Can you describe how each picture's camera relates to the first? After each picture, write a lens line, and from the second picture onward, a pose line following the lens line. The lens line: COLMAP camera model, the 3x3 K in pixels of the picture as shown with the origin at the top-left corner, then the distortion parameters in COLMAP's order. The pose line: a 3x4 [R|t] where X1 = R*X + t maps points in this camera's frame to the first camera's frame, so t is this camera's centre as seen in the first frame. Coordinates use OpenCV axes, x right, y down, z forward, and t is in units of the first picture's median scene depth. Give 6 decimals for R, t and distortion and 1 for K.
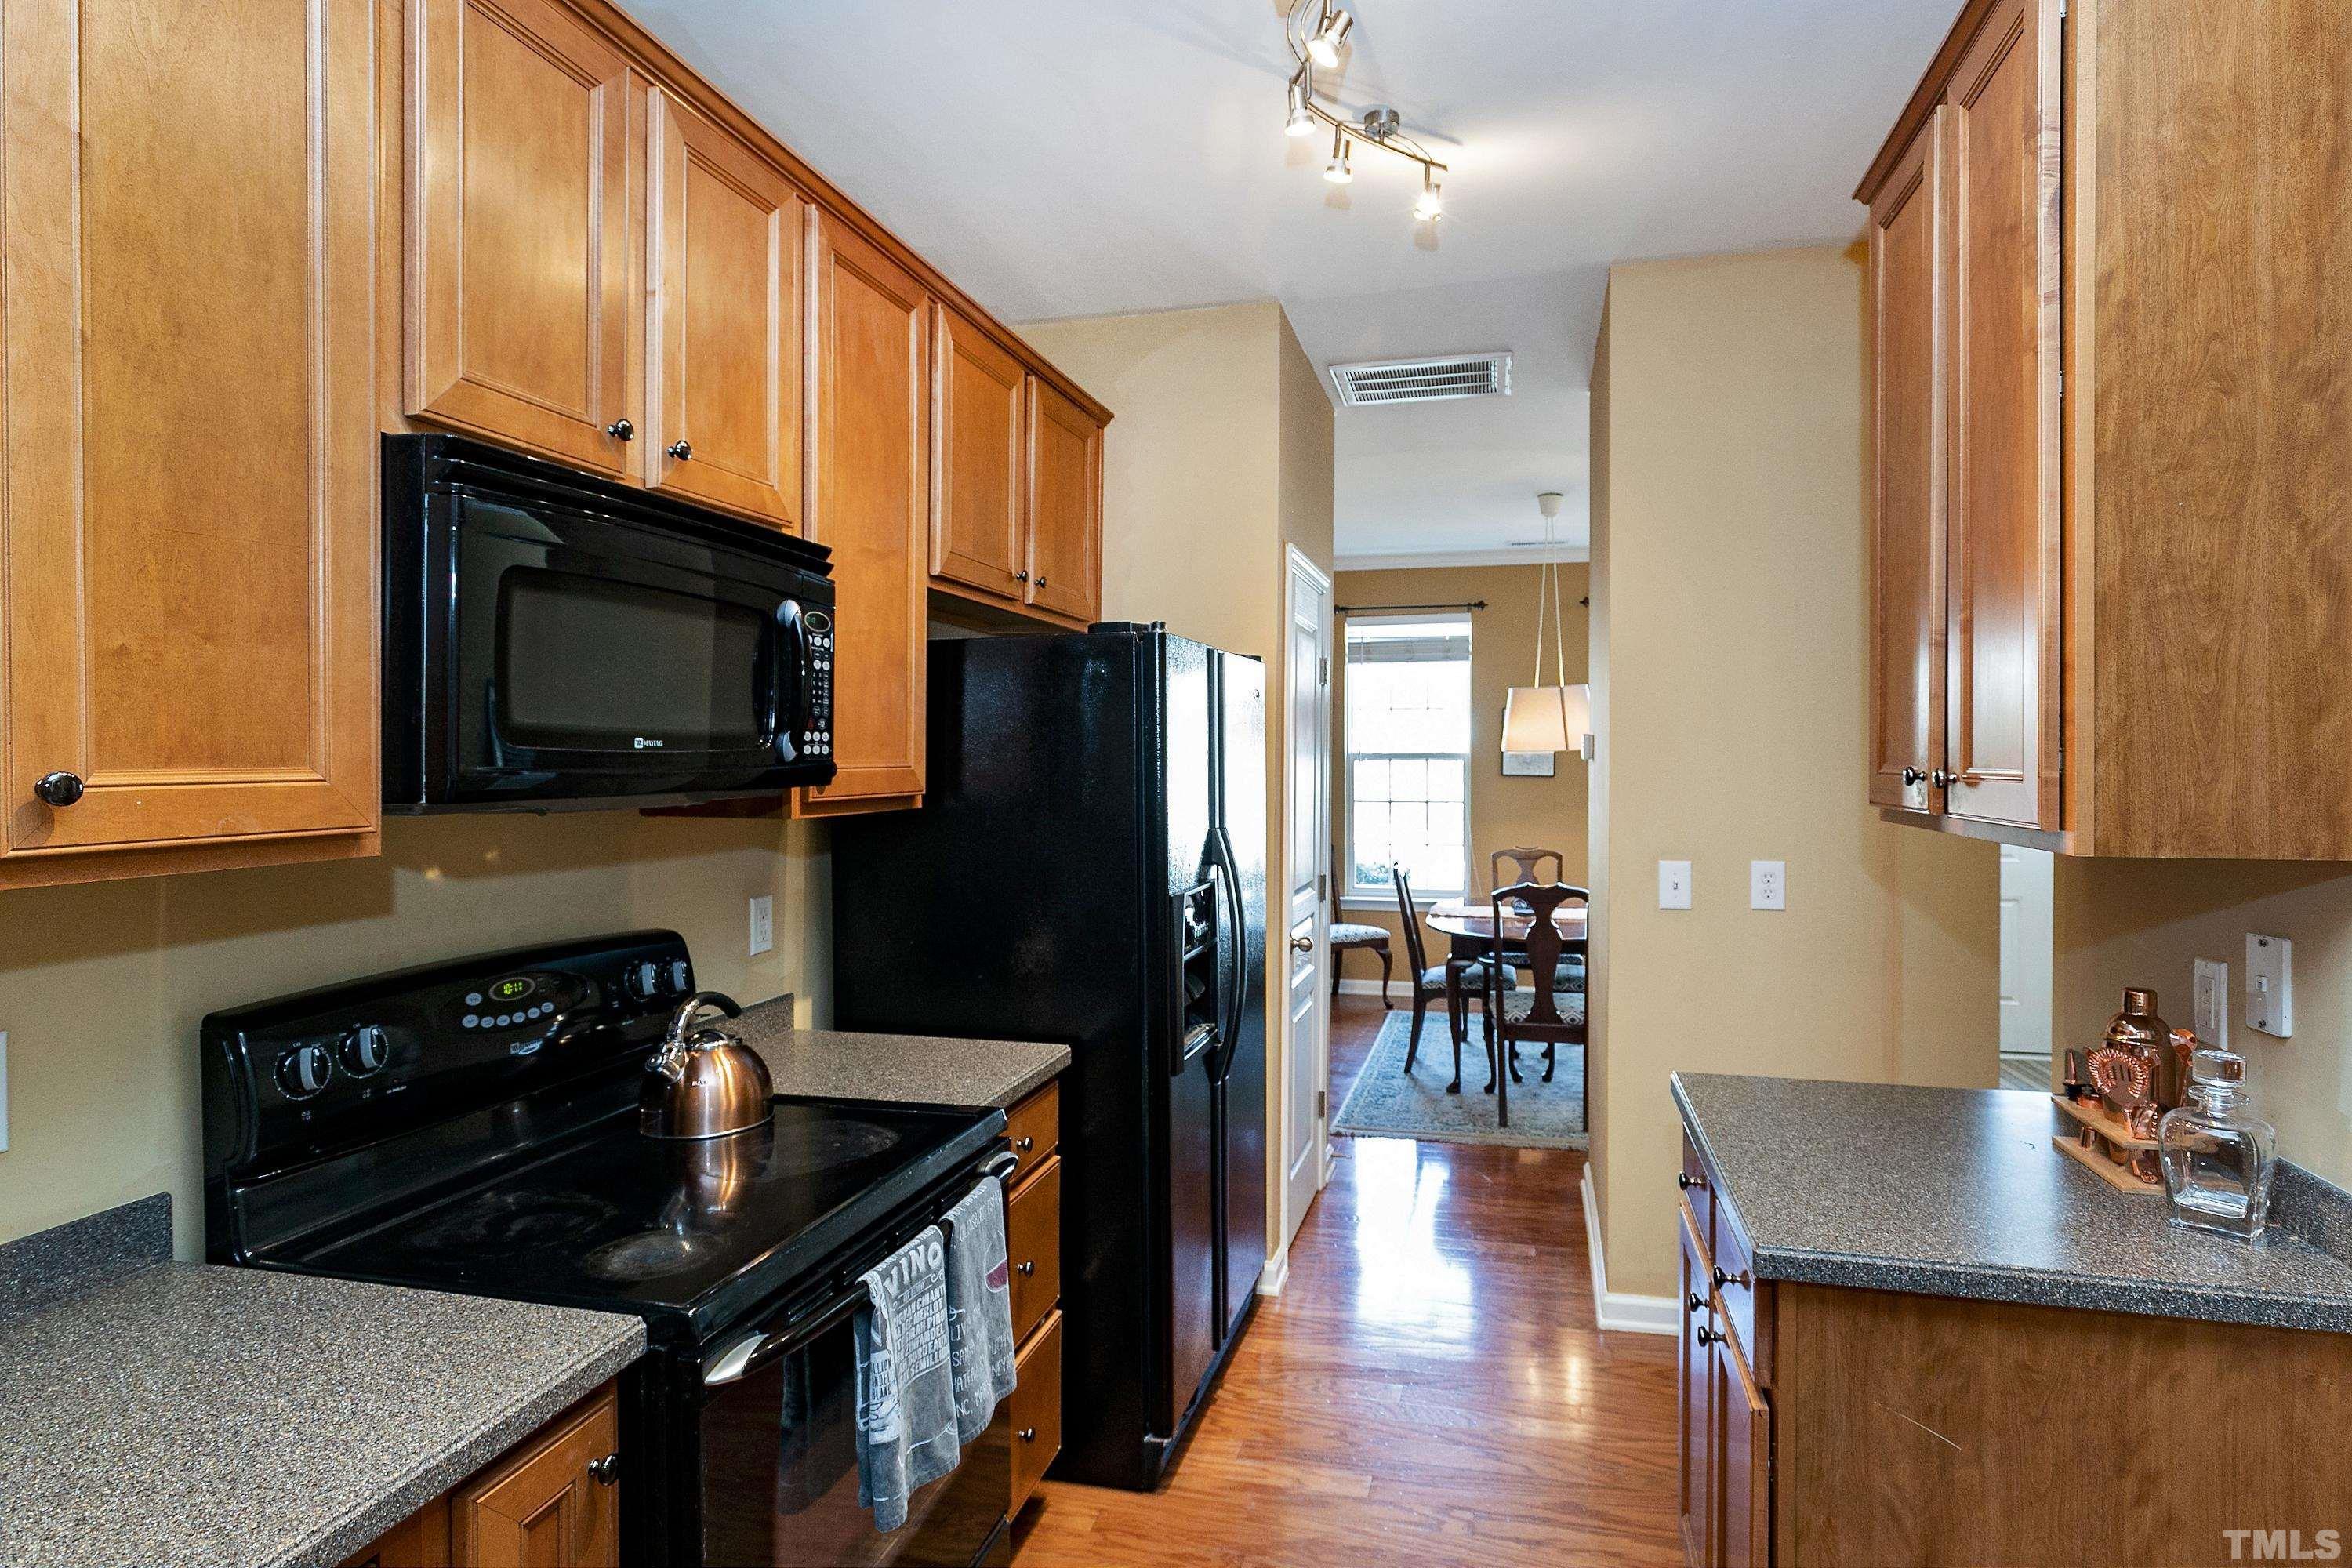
lens RADIAL K [[1236.2, 0, 1245.6], [0, 1236.2, 769.7], [0, 0, 1]] dist [0.000363, 0.000023]
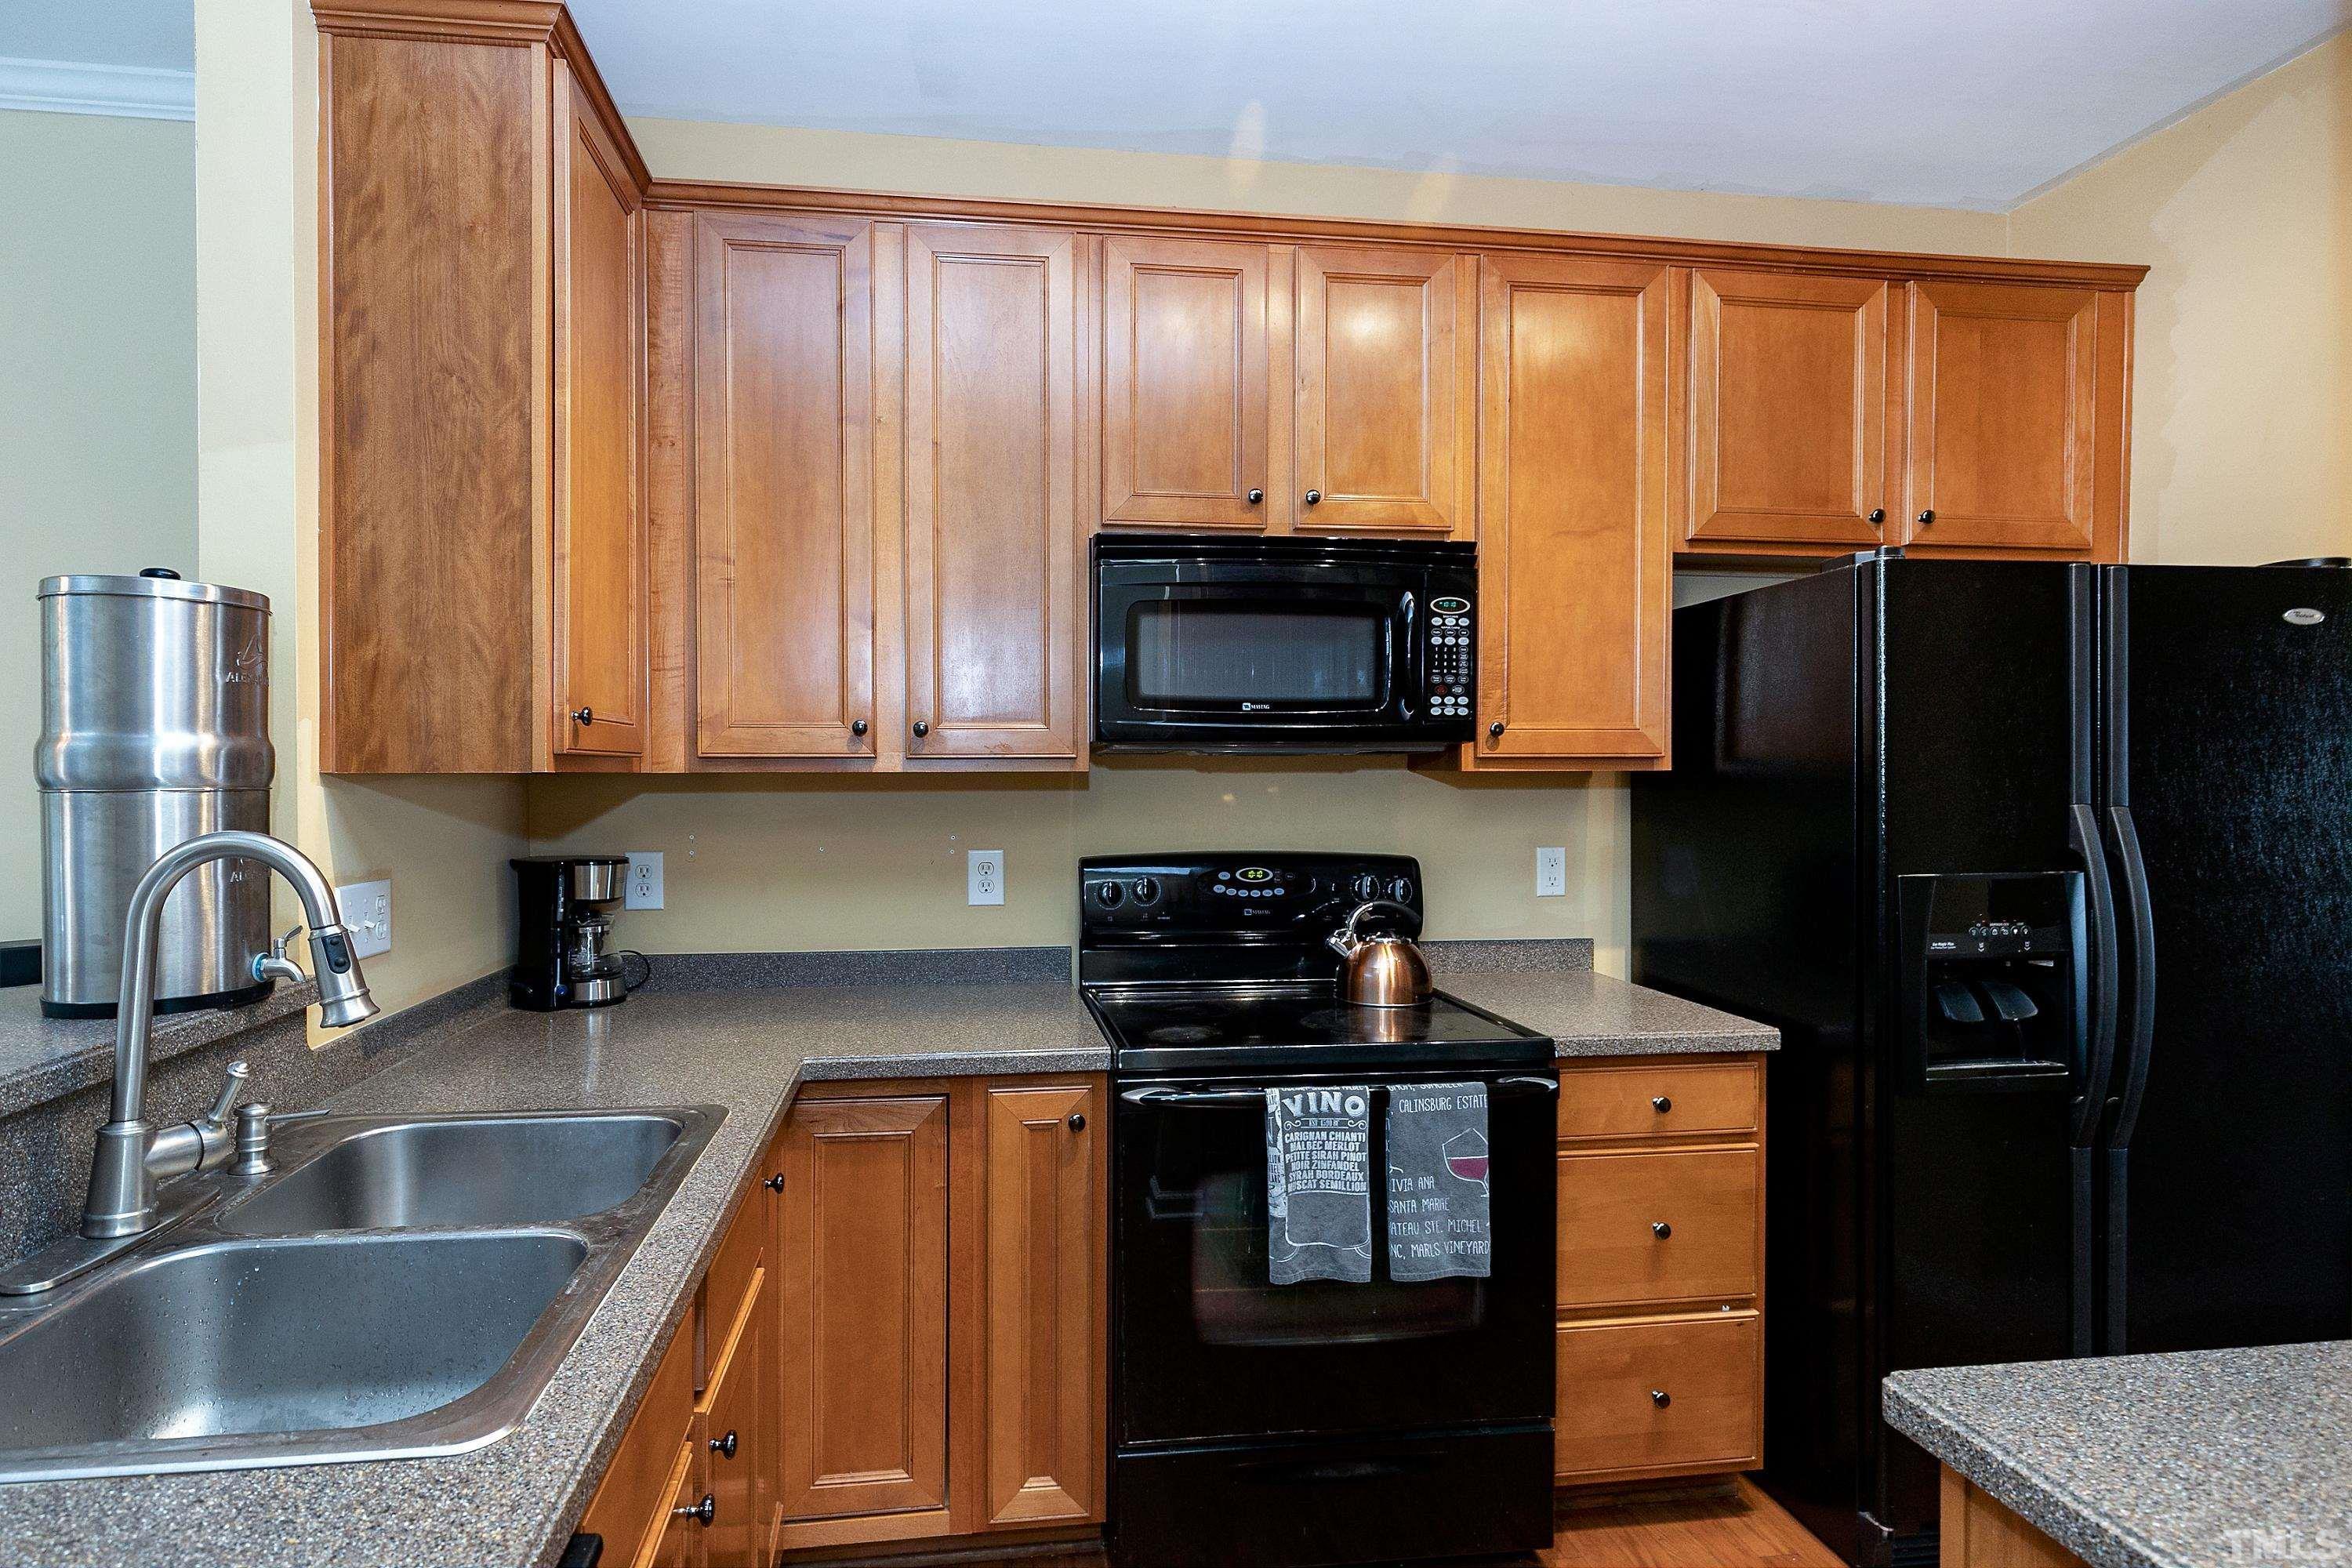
lens RADIAL K [[1189.7, 0, 1059.4], [0, 1189.7, 782.0], [0, 0, 1]] dist [-0.002757, -0.000729]
pose [[0.336269, 0.009390, -0.941719, 0.609981], [-0.010316, 0.999927, 0.006286, 0.048723], [0.941710, 0.007601, 0.336341, 0.242638]]
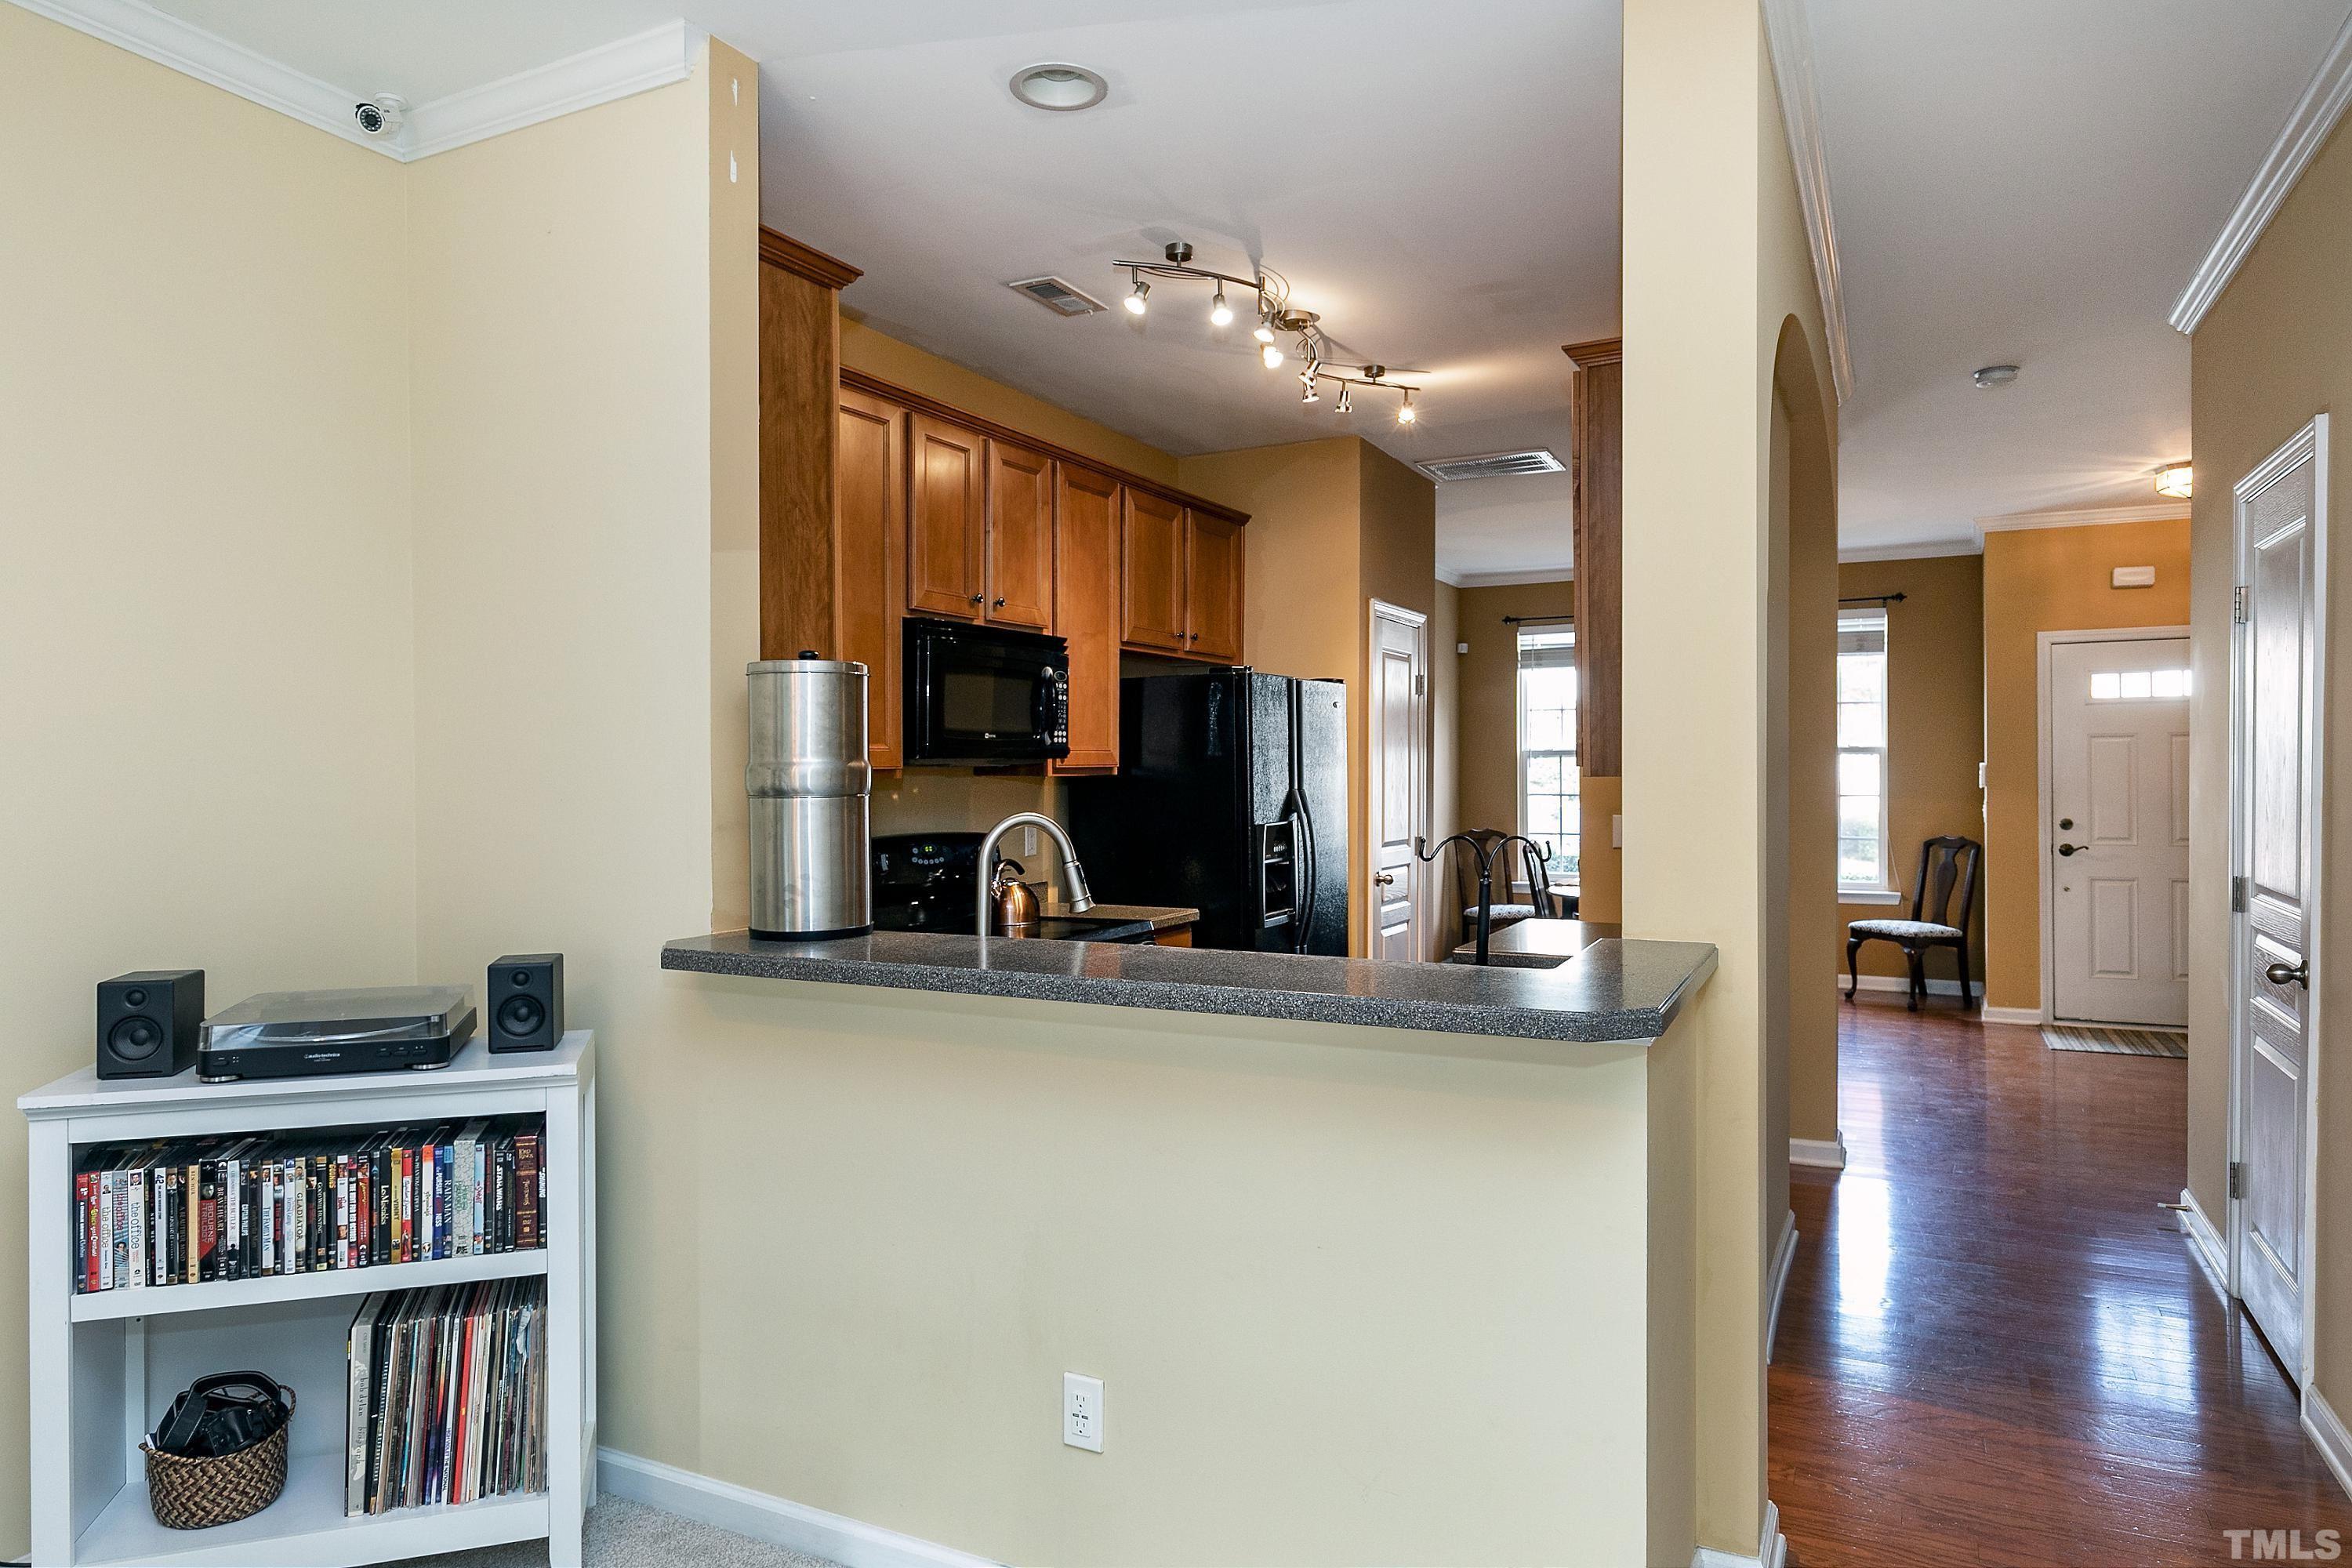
lens RADIAL K [[1424.2, 0, 1193.9], [0, 1424.2, 782.2], [0, 0, 1]] dist [-0.001906, 0.000561]
pose [[0.970563, -0.000909, -0.240846, 0.410470], [0.001318, 0.999998, 0.001539, 0.047880], [0.240844, -0.001811, 0.970562, -1.162849]]
